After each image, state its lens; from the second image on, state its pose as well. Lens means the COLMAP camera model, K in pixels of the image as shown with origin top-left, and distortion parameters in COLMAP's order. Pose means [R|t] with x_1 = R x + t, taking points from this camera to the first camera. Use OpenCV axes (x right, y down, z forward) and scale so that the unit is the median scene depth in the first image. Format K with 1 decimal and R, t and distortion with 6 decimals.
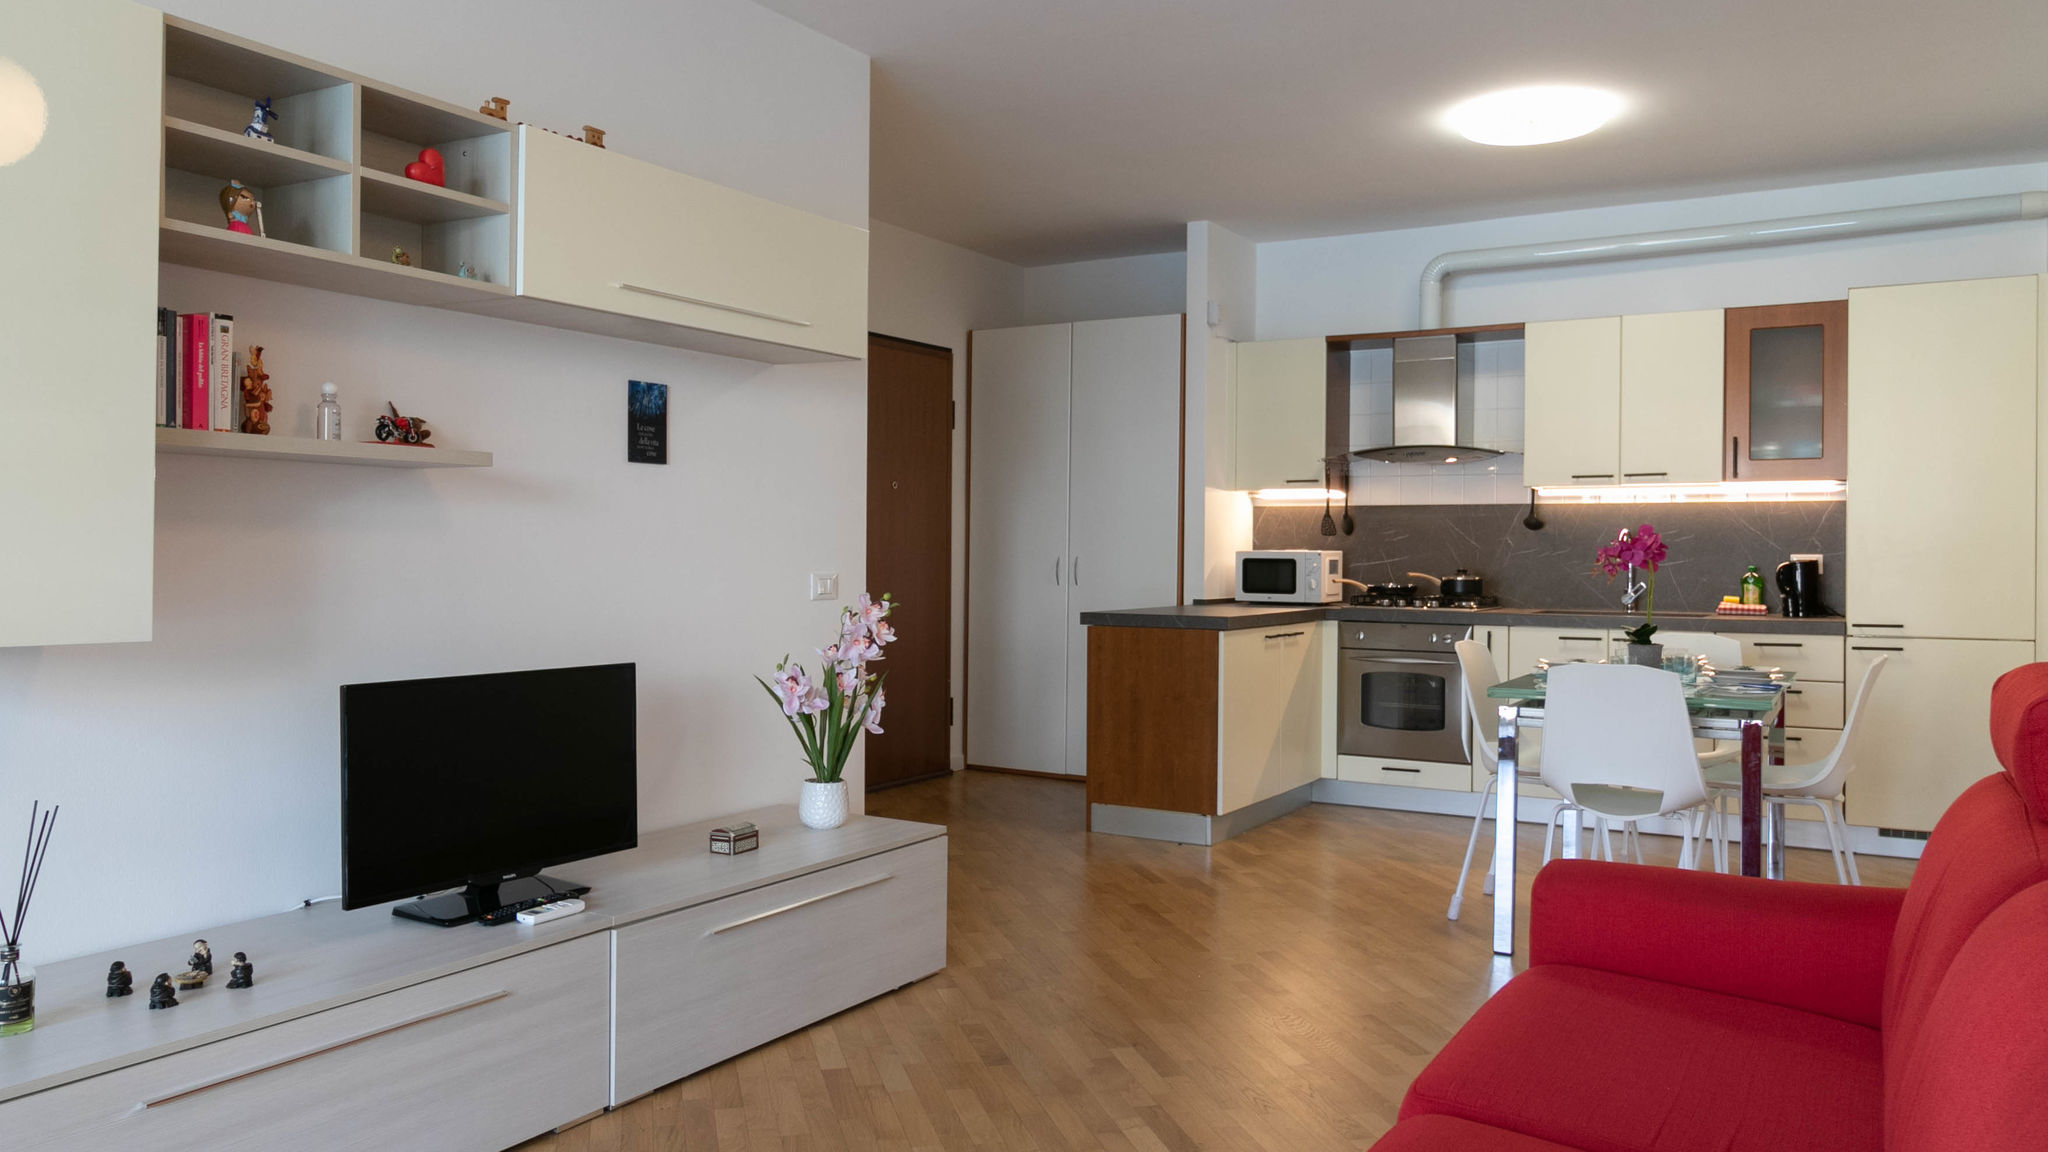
lens RADIAL K [[1497.9, 0, 1036.6], [0, 1497.9, 566.5], [0, 0, 1]] dist [0.006600, -0.004664]
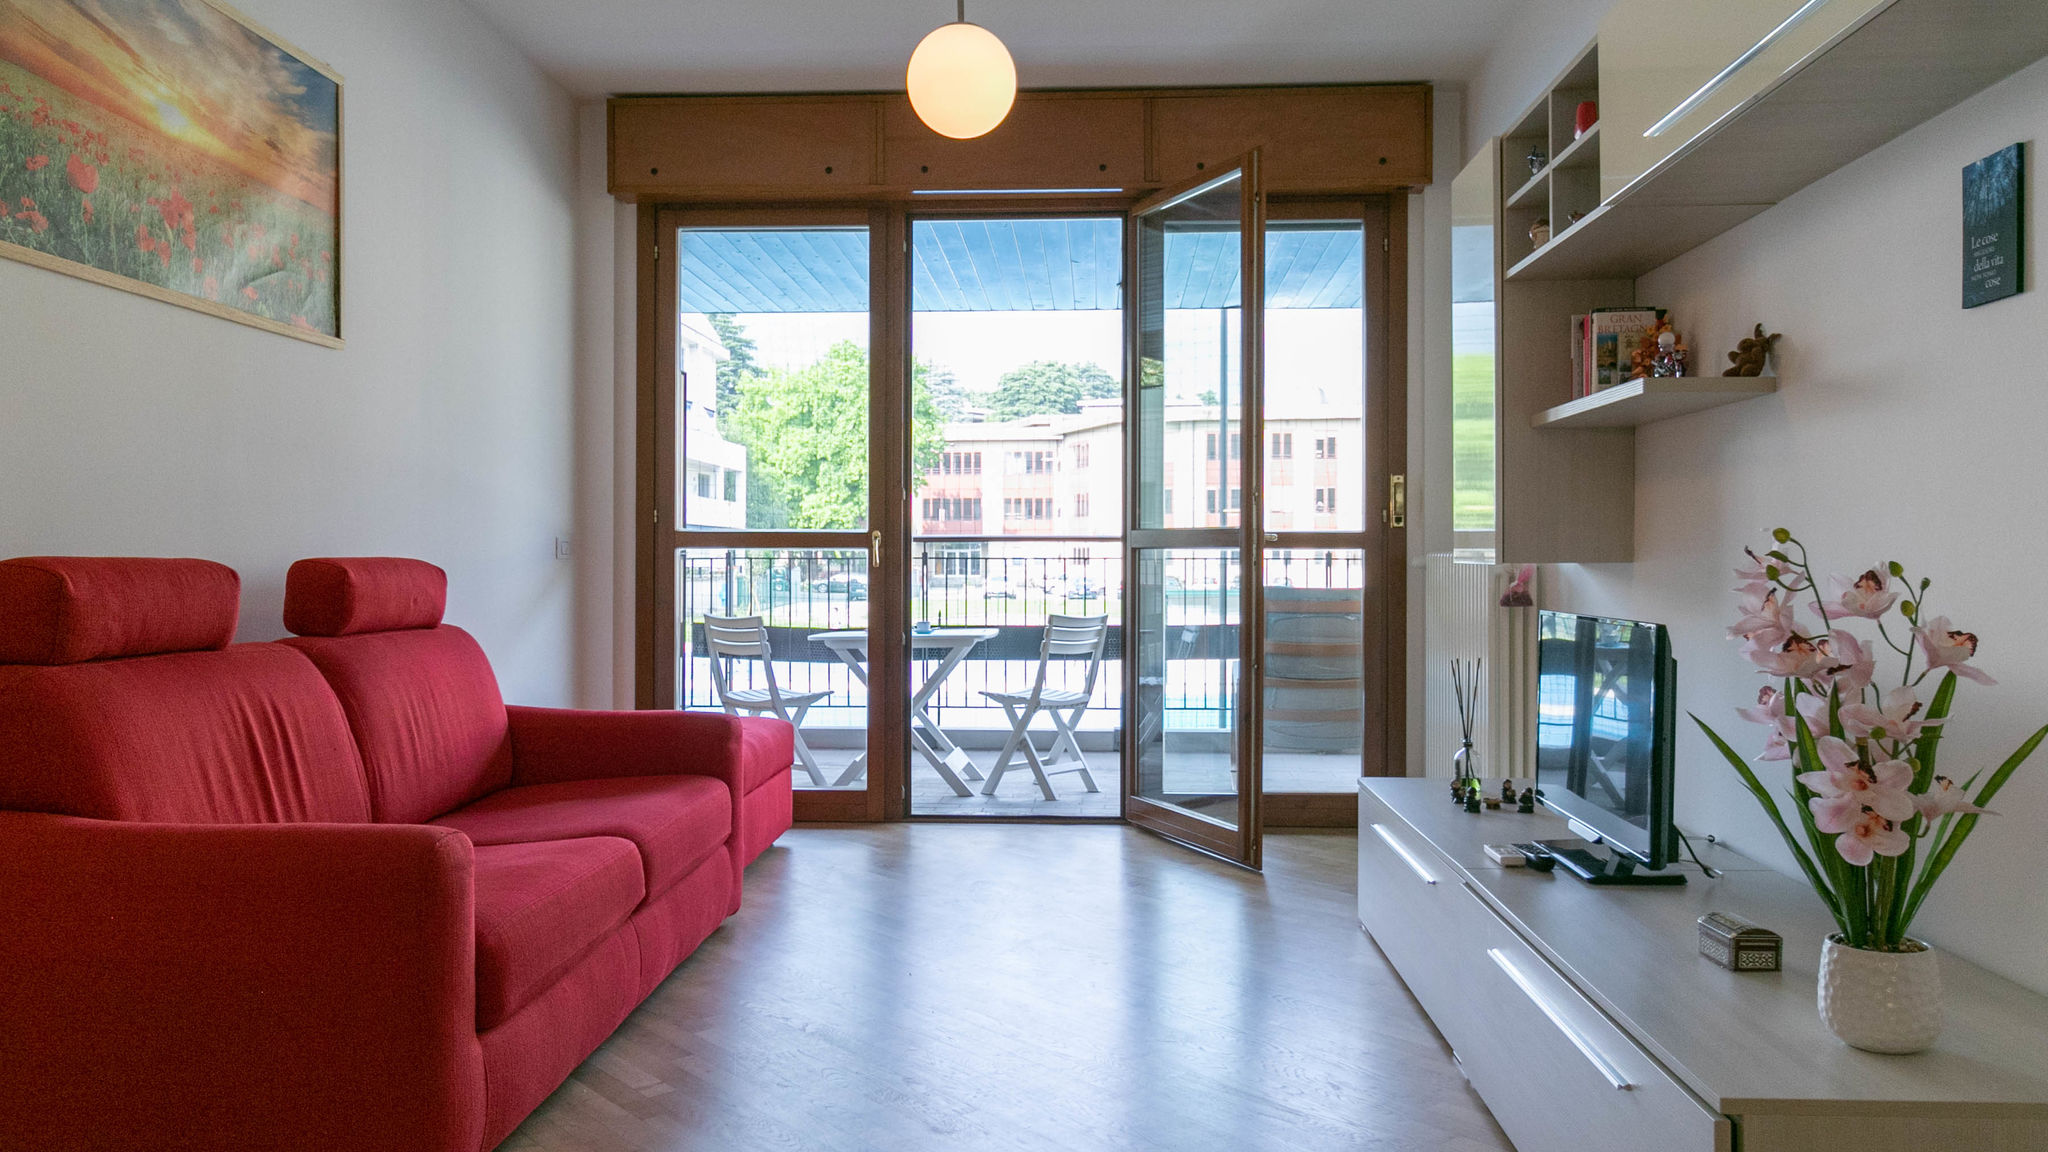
lens RADIAL K [[1459.3, 0, 1029.4], [0, 1459.3, 562.7], [0, 0, 1]] dist [0.006104, -0.002636]
pose [[-0.888913, -0.010568, -0.457954, 0.203713], [-0.015018, 0.999869, 0.006078, 0.019990], [0.457830, 0.012280, -0.888955, 0.887768]]
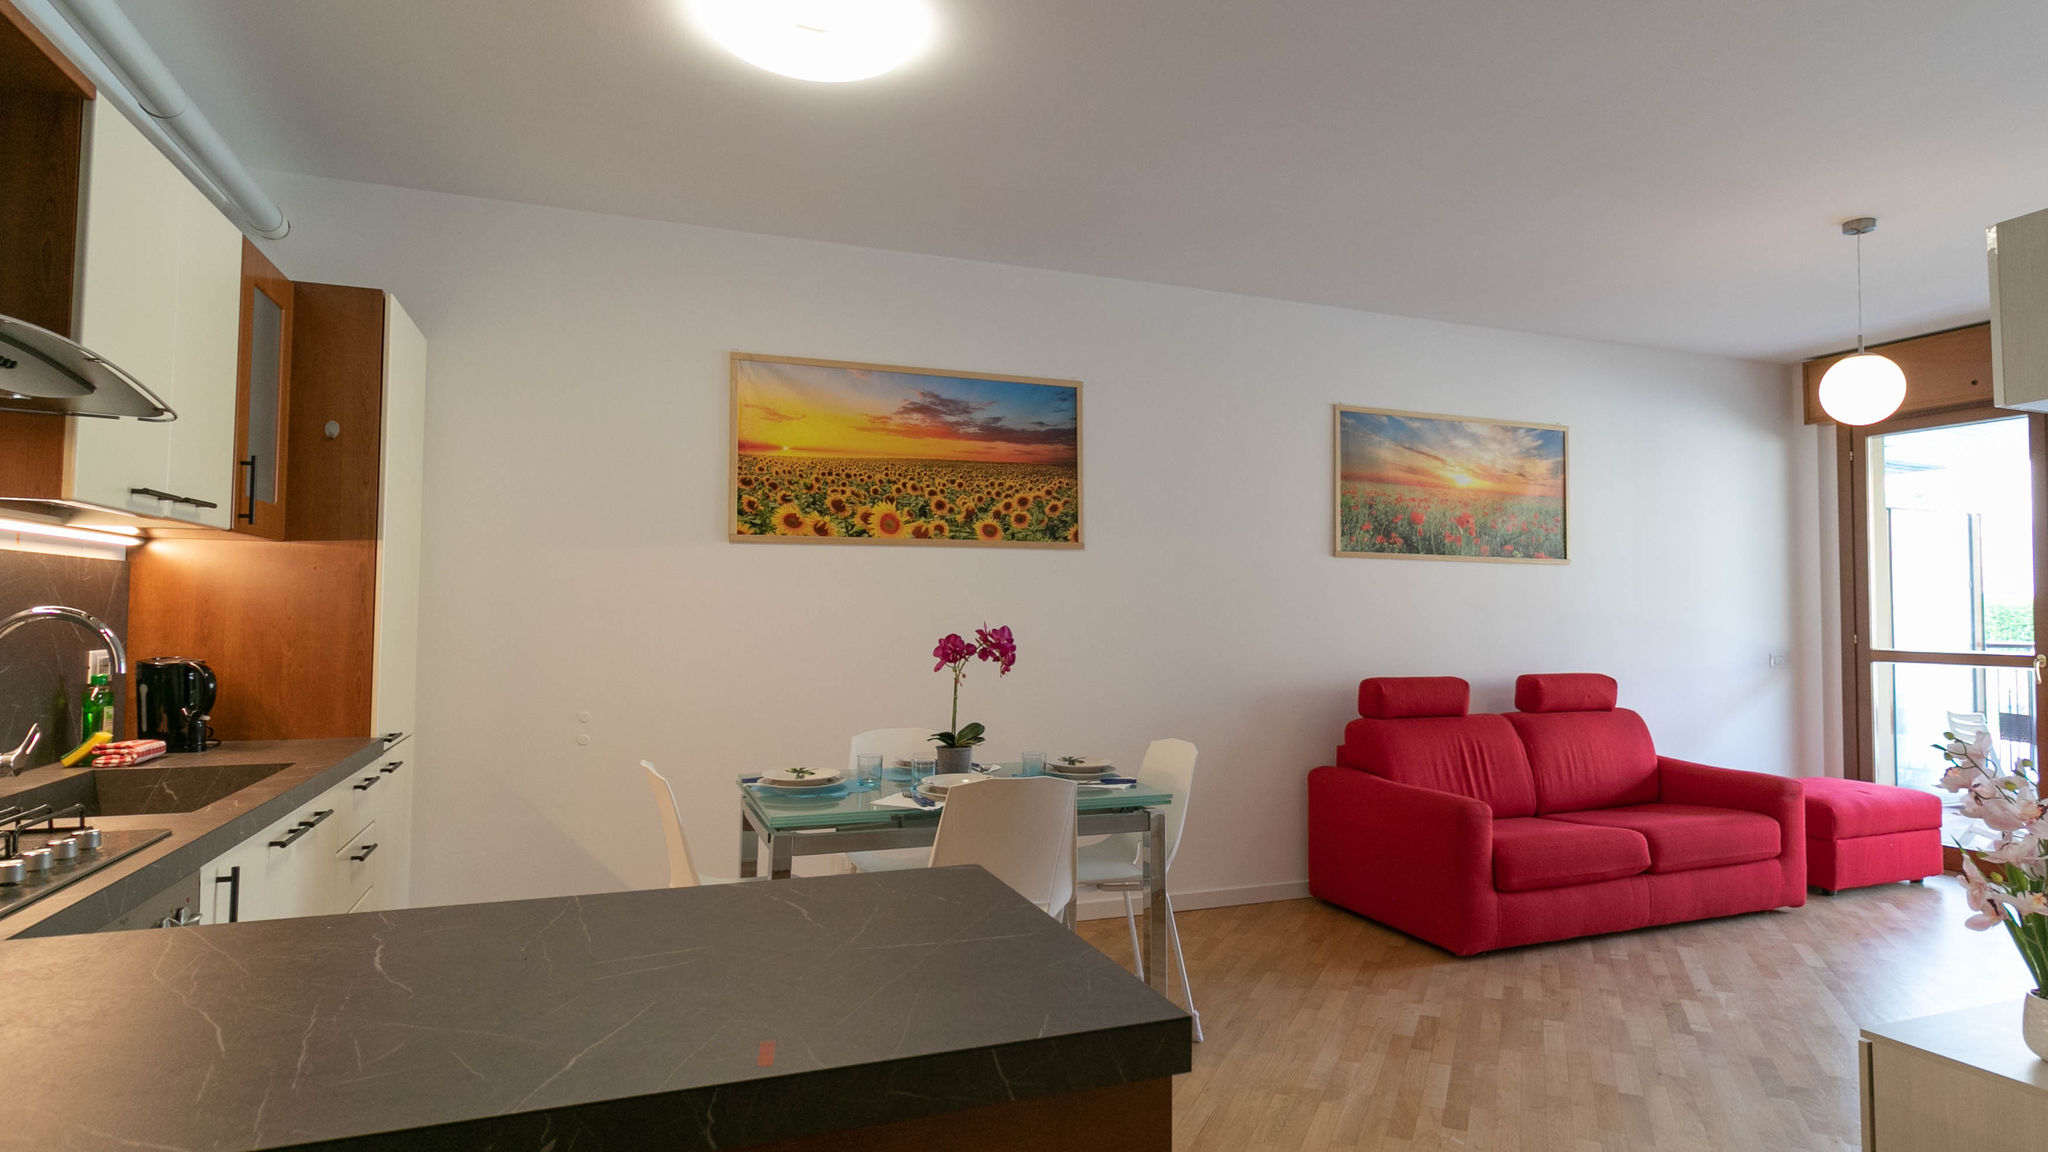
lens RADIAL K [[1099.8, 0, 1062.7], [0, 1099.8, 567.4], [0, 0, 1]] dist [-0.001677, 0.001402]
pose [[-0.792202, 0.012957, 0.610122, -0.058994], [-0.006603, 0.999534, -0.029800, -0.032528], [-0.610224, -0.027636, -0.791747, 1.201739]]
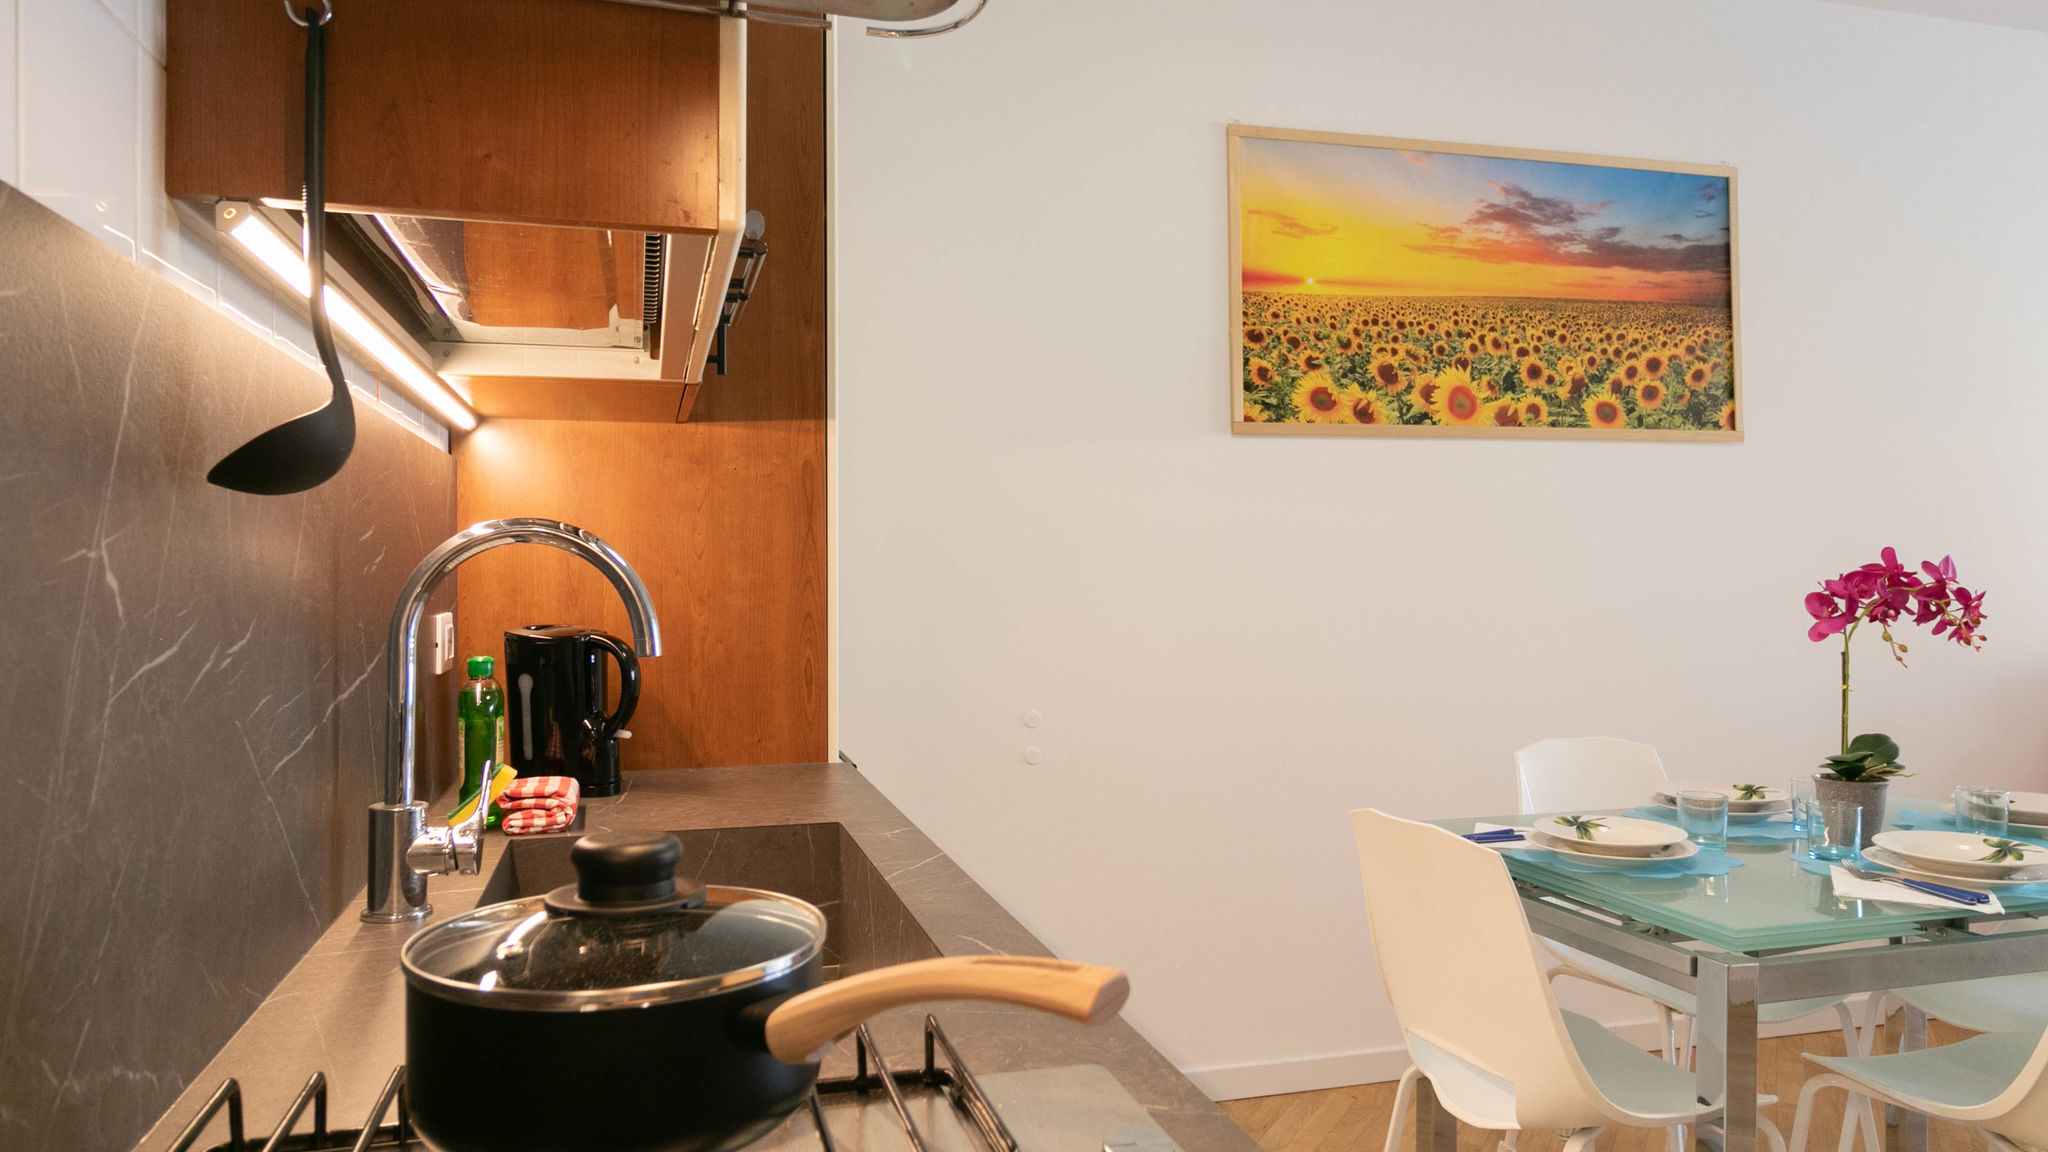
lens RADIAL K [[1352.1, 0, 1030.3], [0, 1352.1, 568.2], [0, 0, 1]] dist [-0.004224, 0.002906]
pose [[-0.724947, -0.000816, 0.688804, 0.230688], [0.007527, 0.999930, 0.009106, -0.021188], [-0.688764, 0.011786, -0.724890, 1.216632]]
